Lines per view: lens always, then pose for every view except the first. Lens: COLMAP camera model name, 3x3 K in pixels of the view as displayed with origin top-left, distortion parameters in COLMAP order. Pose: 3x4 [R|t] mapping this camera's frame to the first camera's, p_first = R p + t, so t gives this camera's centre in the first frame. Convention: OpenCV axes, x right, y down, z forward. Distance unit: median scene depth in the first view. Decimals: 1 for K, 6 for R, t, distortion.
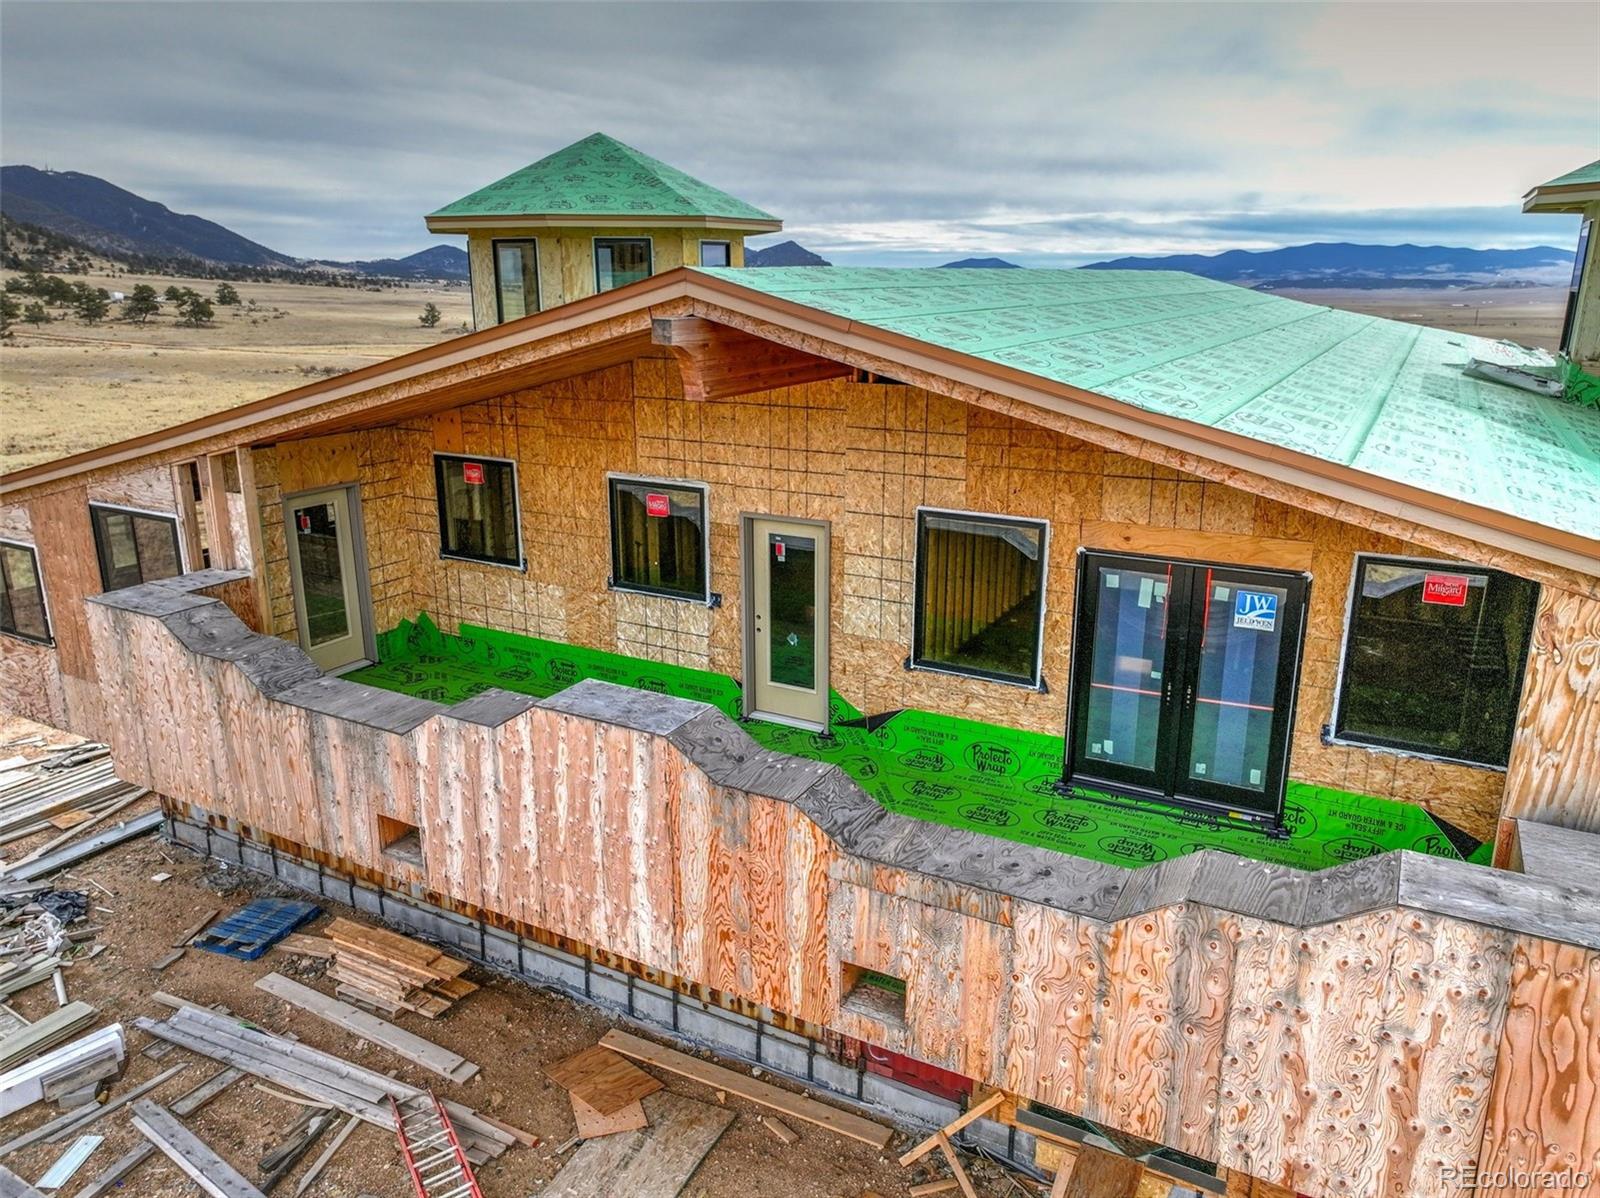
lens RADIAL K [[1127.0, 0, 806.8], [0, 1127.0, 594.3], [0, 0, 1]] dist [-0.001139, 0.017919]
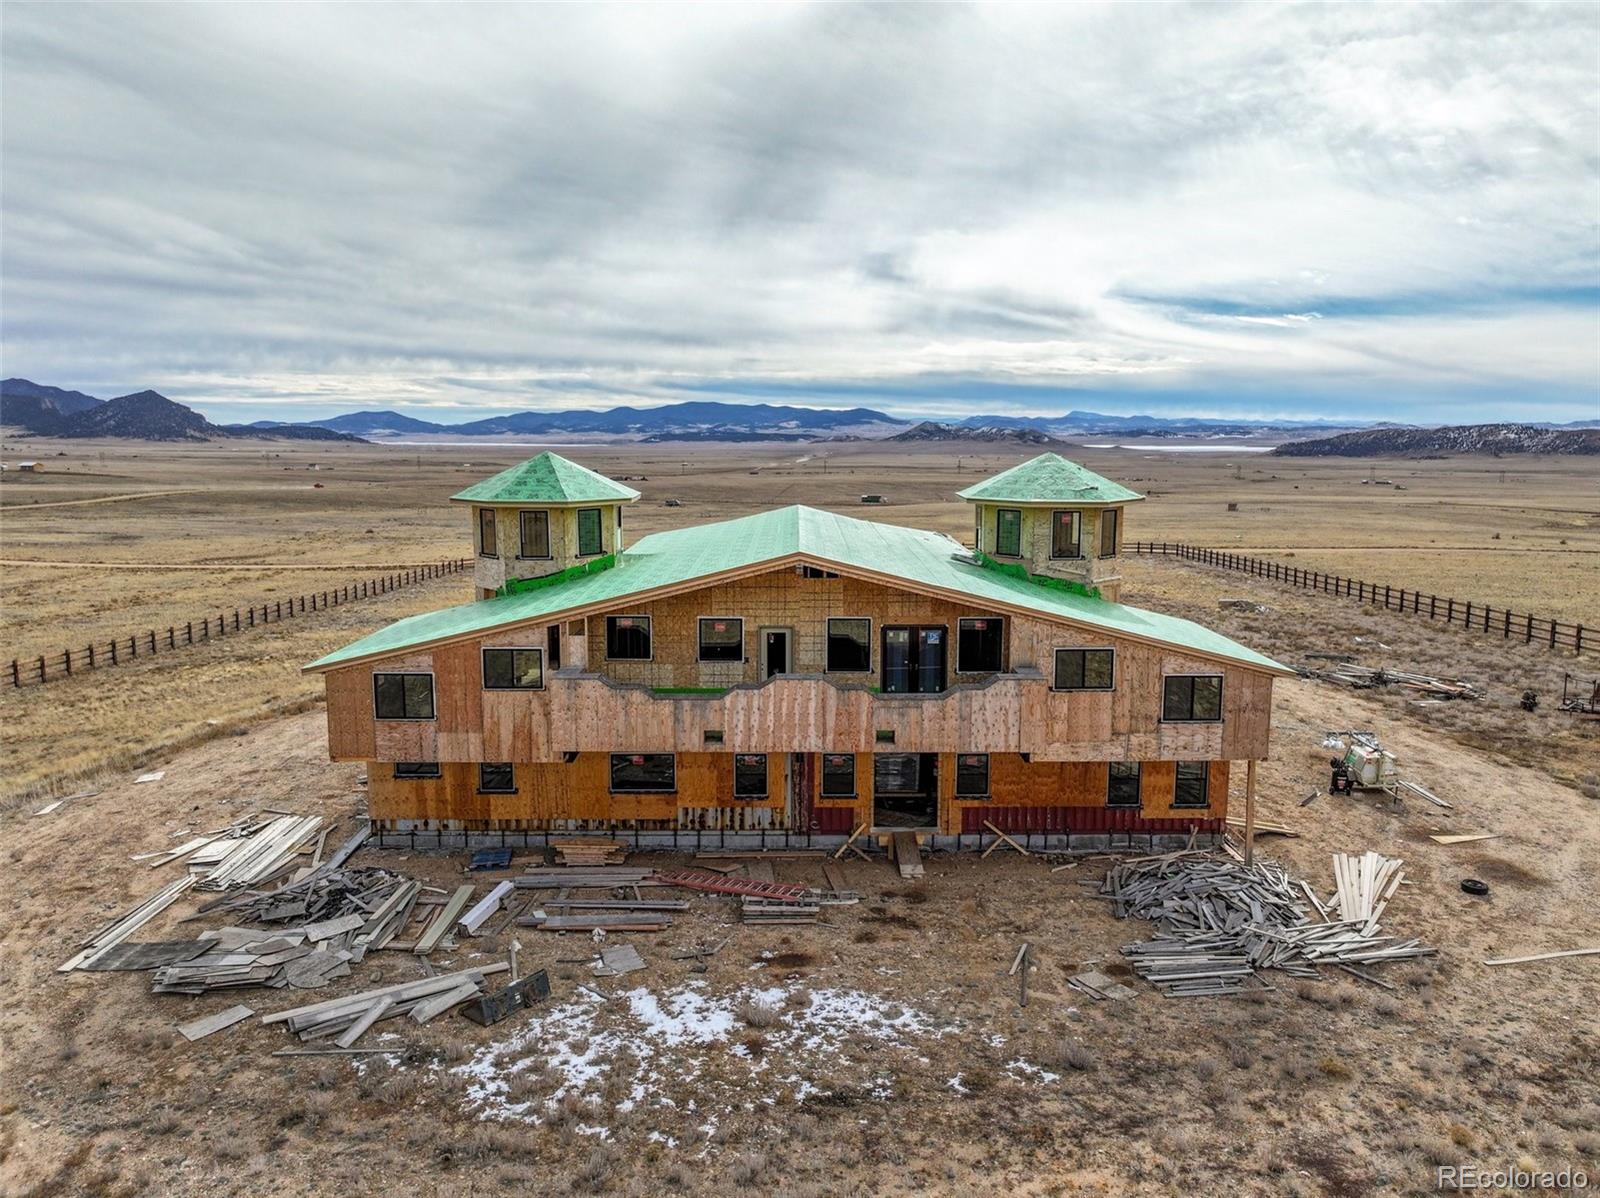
lens RADIAL K [[1122.5, 0, 804.7], [0, 1122.5, 593.2], [0, 0, 1]] dist [0.008055, 0.002081]
pose [[0.874121, -0.068668, 0.480829, -1.492498], [0.130759, 0.986677, -0.096804, 0.151652], [-0.467776, 0.147491, 0.871454, -1.714948]]
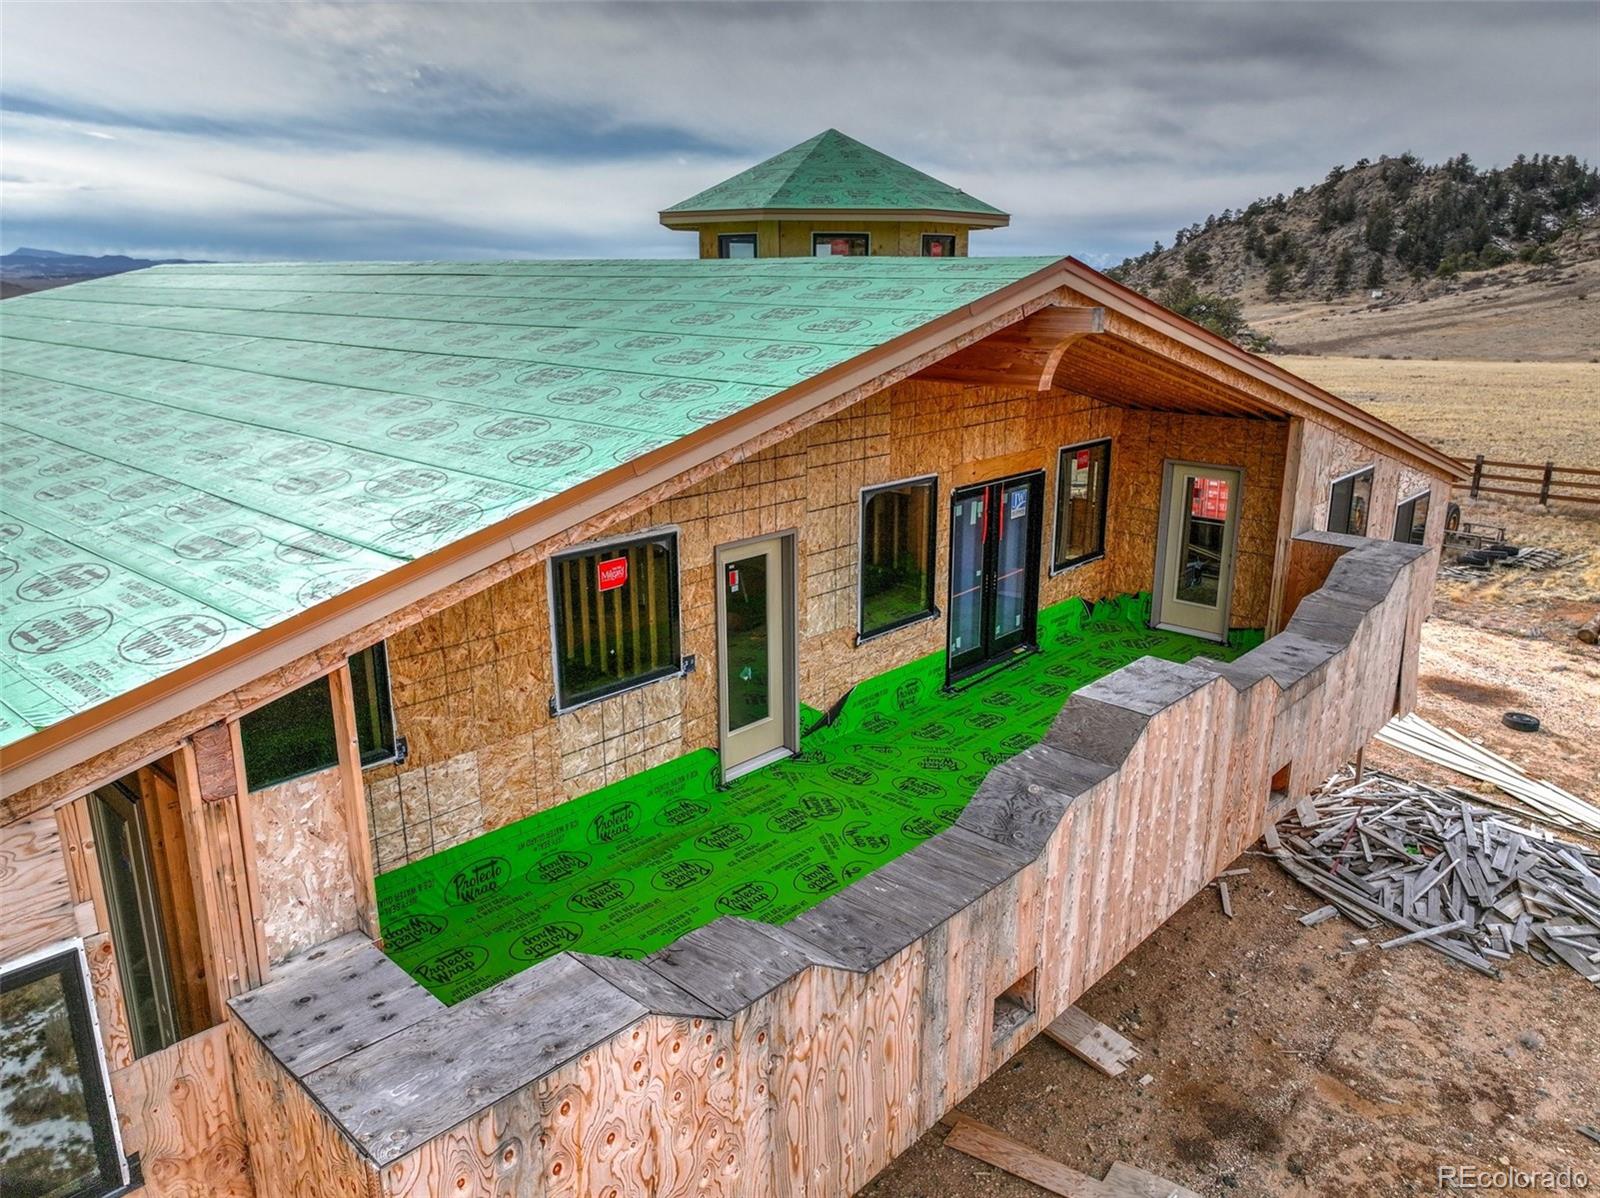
lens RADIAL K [[1127.0, 0, 806.8], [0, 1127.0, 594.3], [0, 0, 1]] dist [-0.001139, 0.017919]
pose [[0.243048, -0.264937, 0.933133, -0.977484], [0.263119, 0.943918, 0.199466, -0.221308], [-0.933647, 0.197046, 0.299127, 0.804932]]
